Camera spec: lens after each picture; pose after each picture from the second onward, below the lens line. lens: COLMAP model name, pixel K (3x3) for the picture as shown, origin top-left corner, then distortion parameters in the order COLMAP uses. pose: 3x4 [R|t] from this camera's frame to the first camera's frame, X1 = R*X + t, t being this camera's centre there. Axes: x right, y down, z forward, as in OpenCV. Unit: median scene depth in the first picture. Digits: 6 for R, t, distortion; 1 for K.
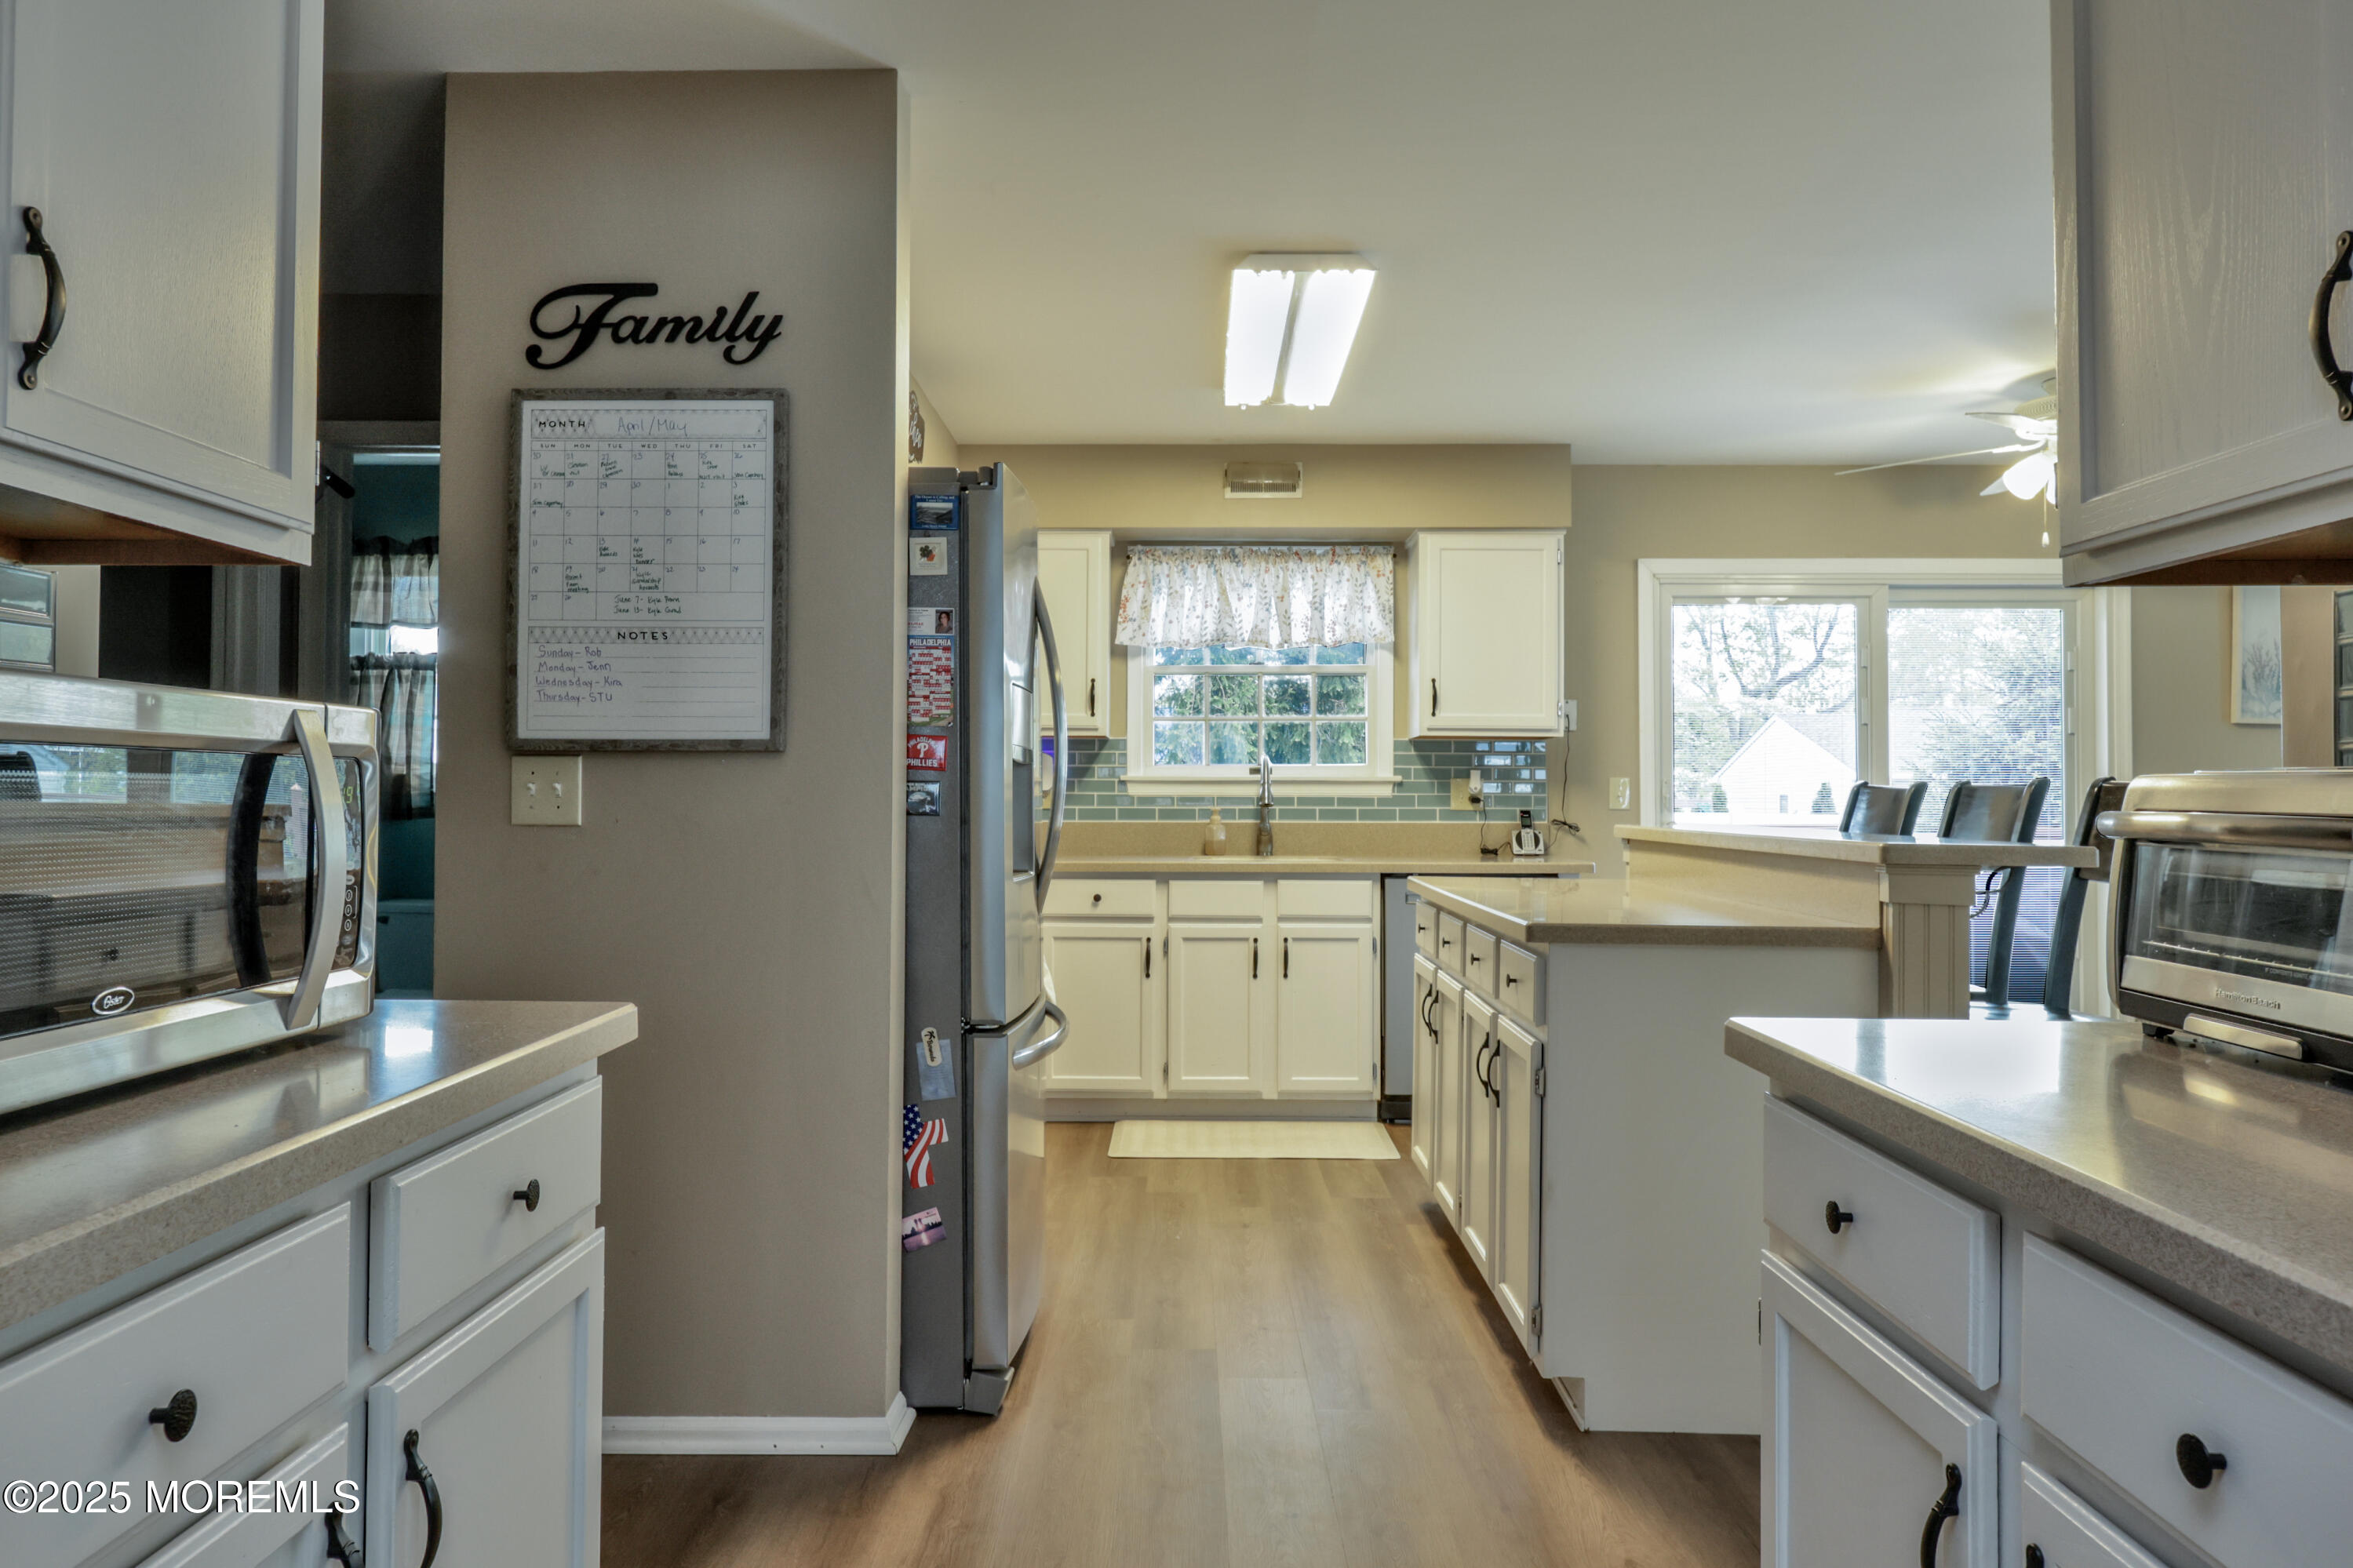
lens RADIAL K [[1487.2, 0, 1158.7], [0, 1487.2, 779.0], [0, 0, 1]] dist [-0.006256, 0.005306]
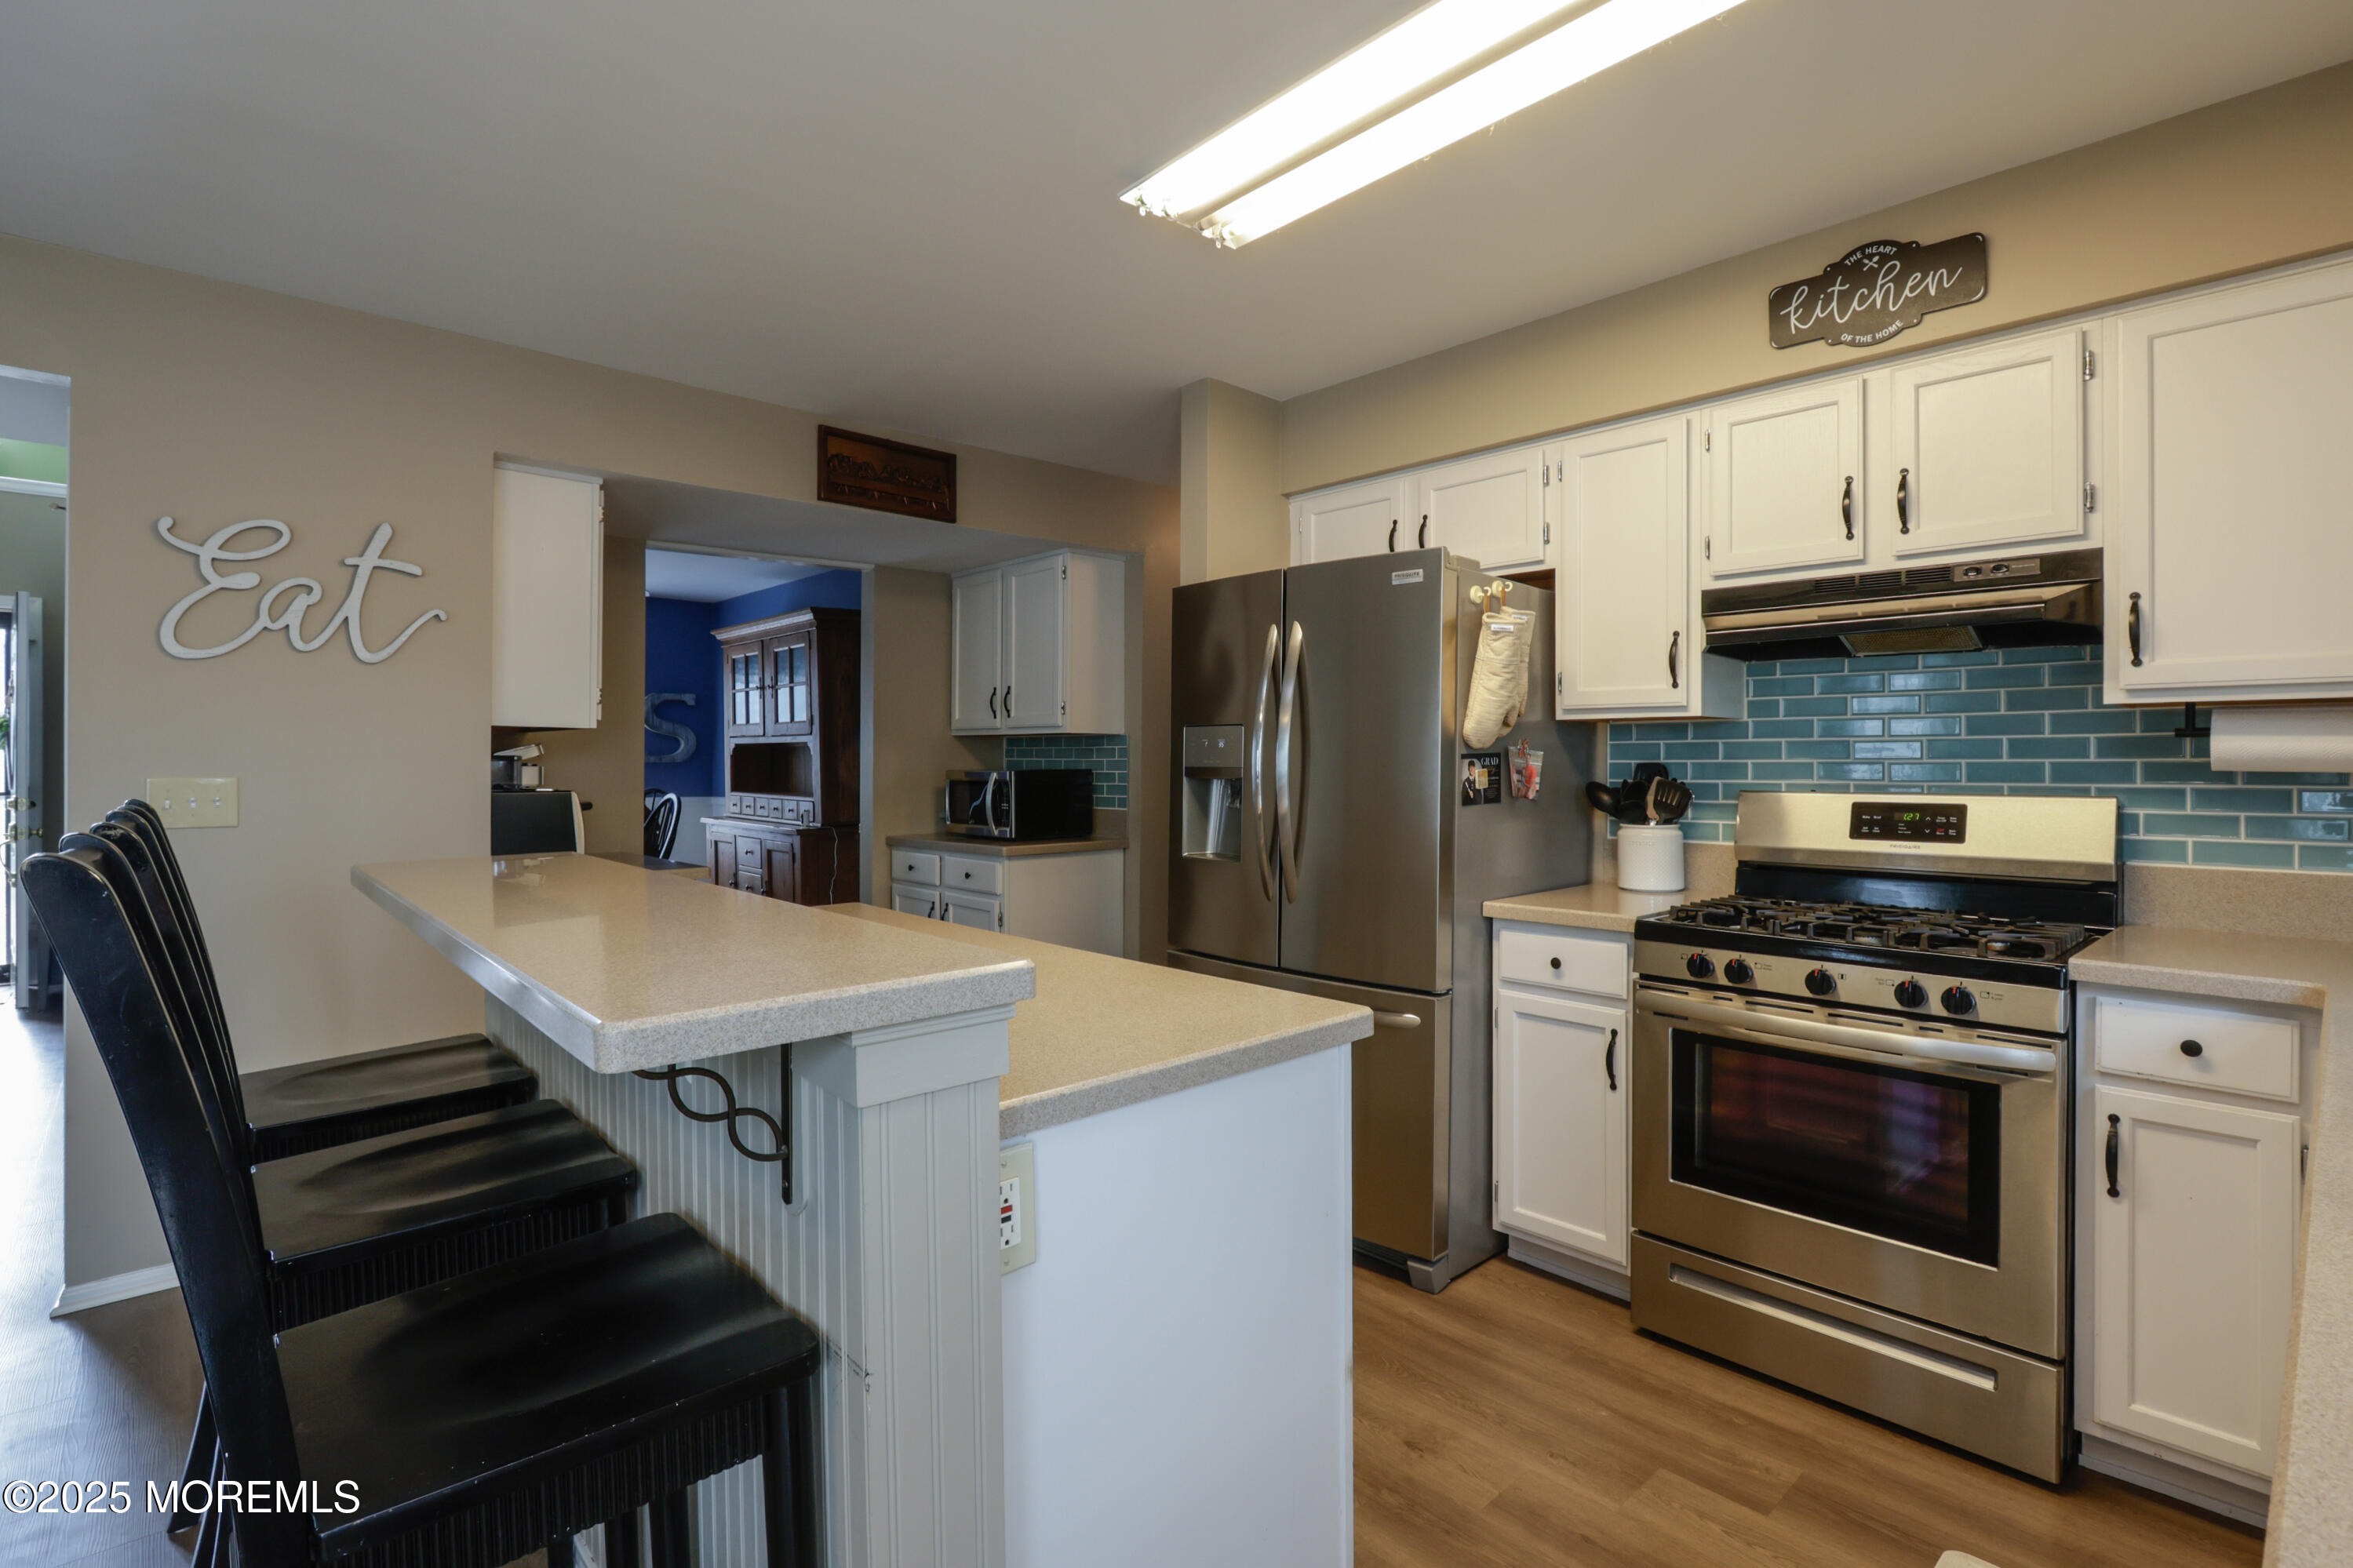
lens RADIAL K [[1088.2, 0, 1176.9], [0, 1088.2, 762.9], [0, 0, 1]] dist [-0.023423, 0.004789]
pose [[-0.725578, -0.007074, -0.688104, 0.342178], [0.002117, 0.999919, -0.012512, -0.006235], [0.688137, -0.010535, -0.725505, 0.913995]]
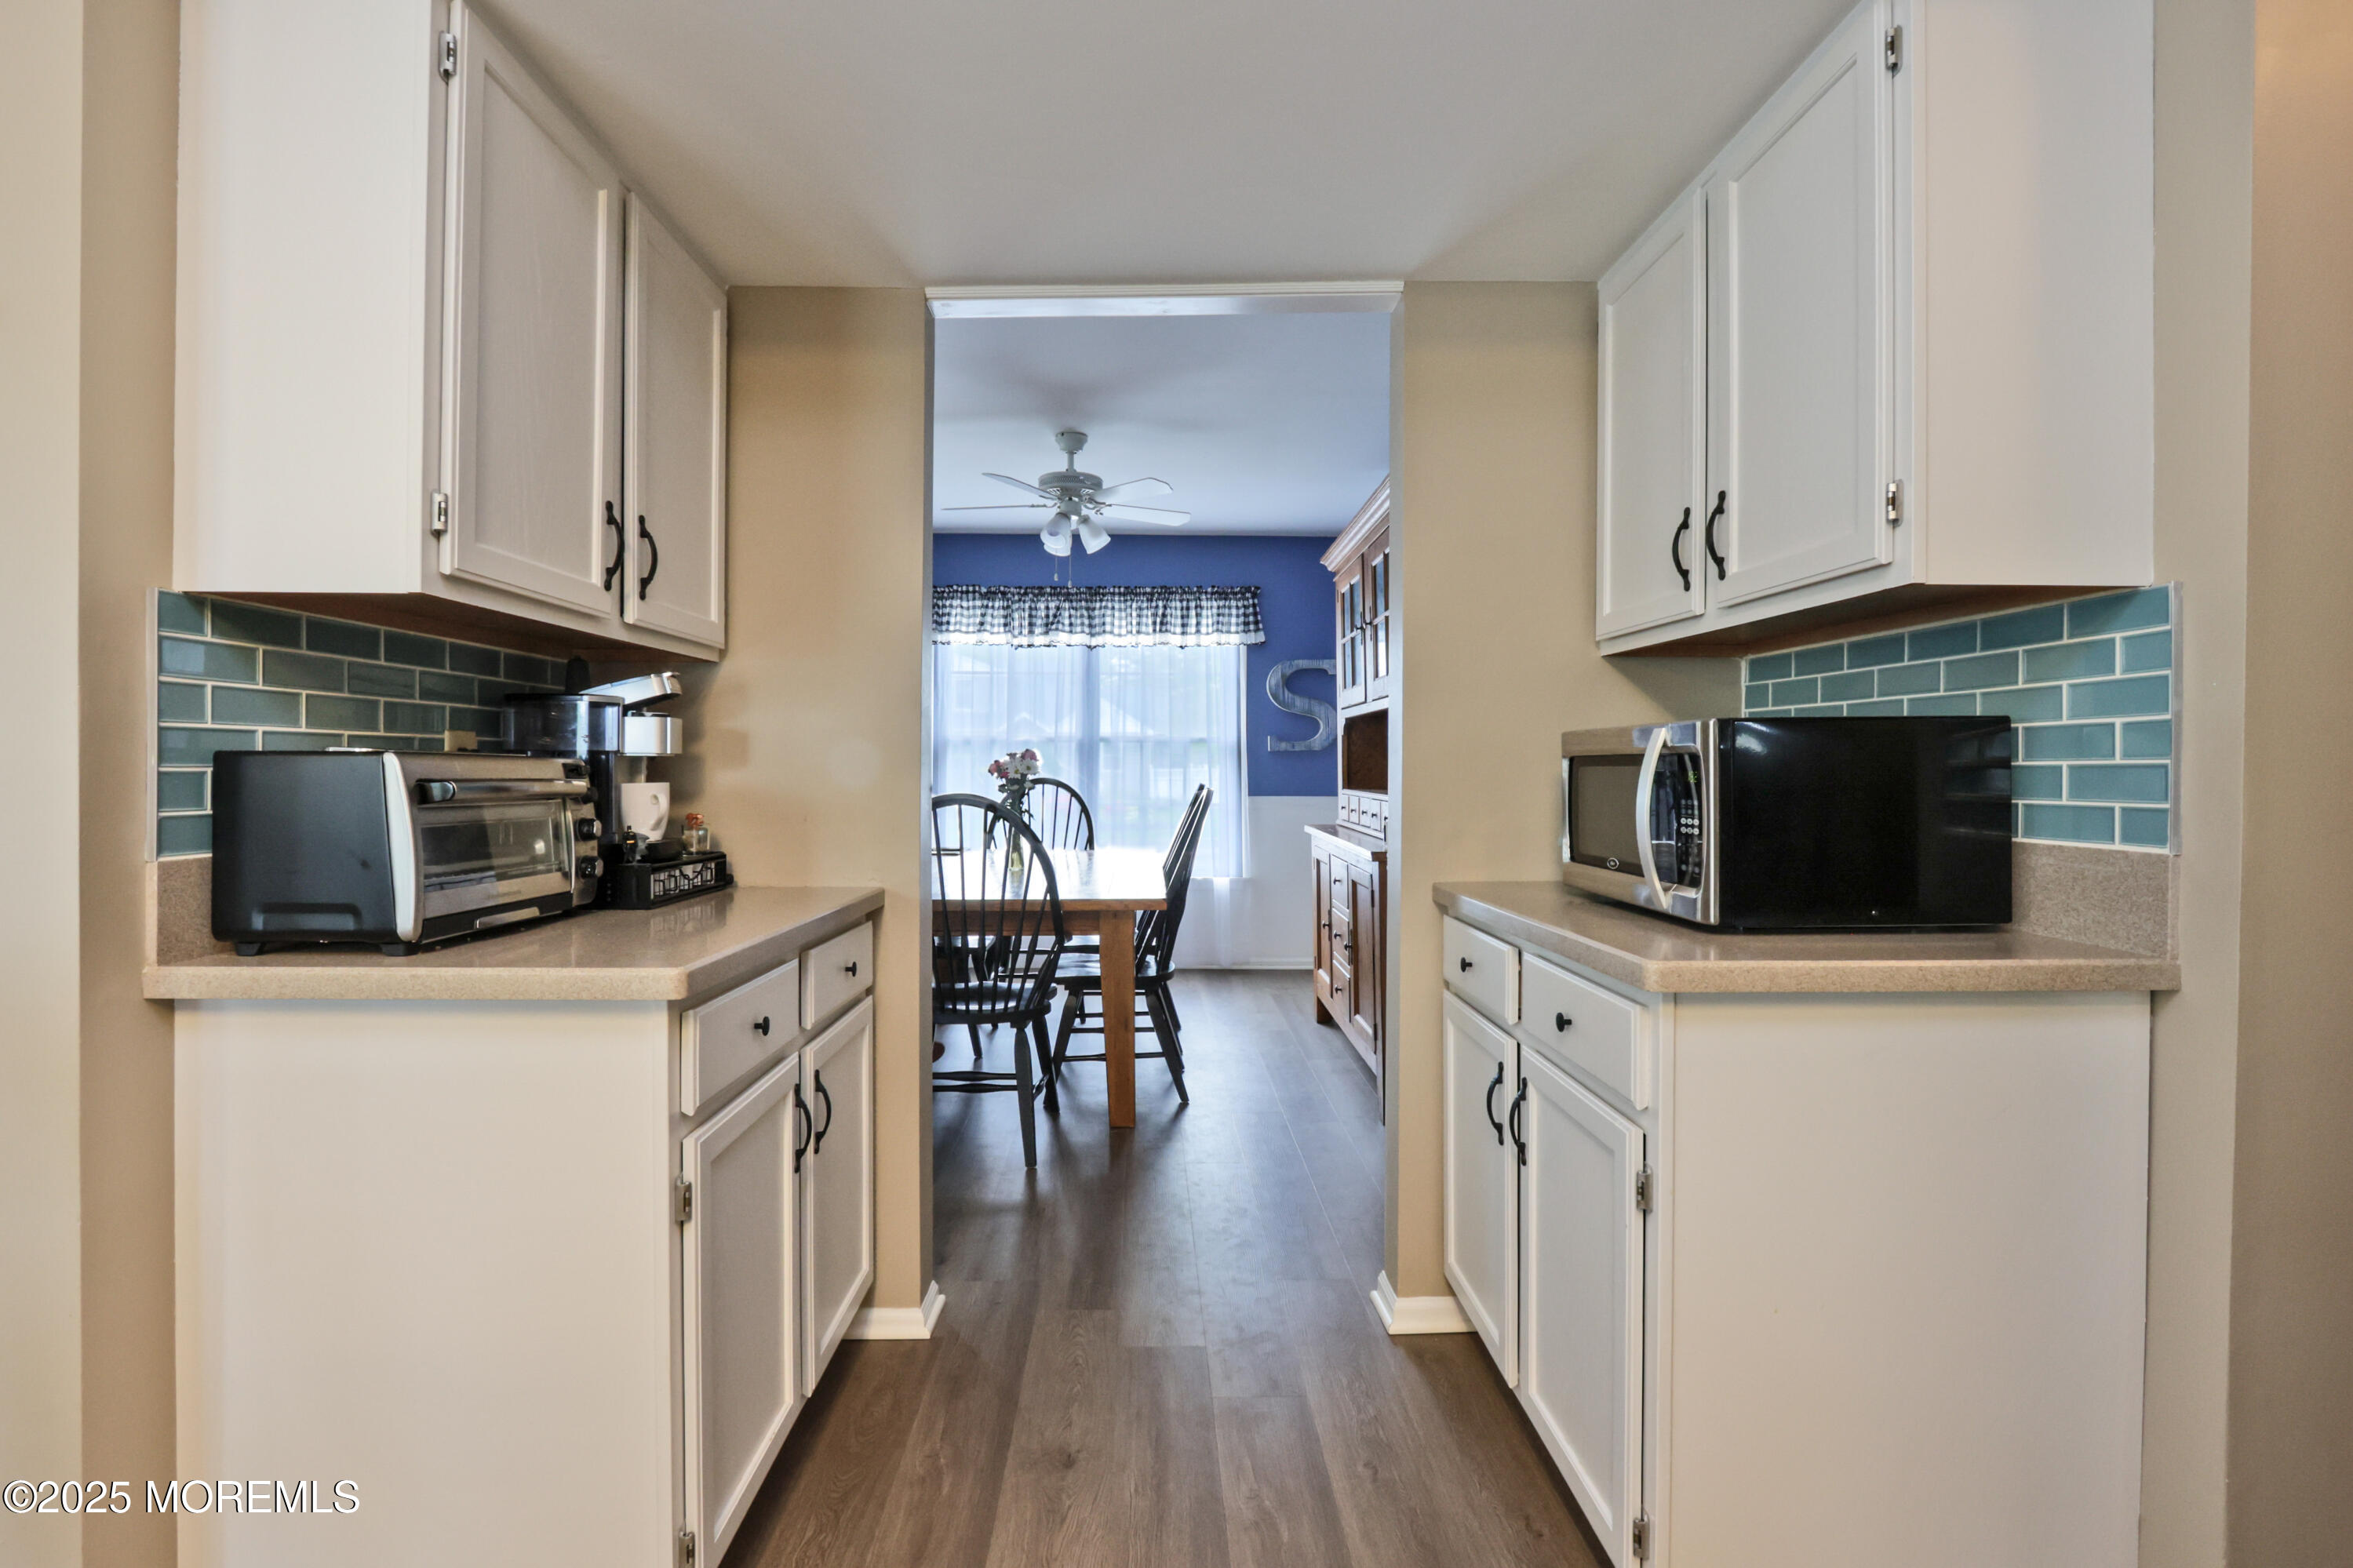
lens RADIAL K [[1088.2, 0, 1156.4], [0, 1088.2, 773.6], [0, 0, 1]] dist [-0.023423, 0.004789]
pose [[-0.999741, -0.009830, -0.020505, 0.014899], [-0.009703, 0.999933, -0.006277, 0.005572], [0.020566, -0.006076, -0.999770, 0.504054]]
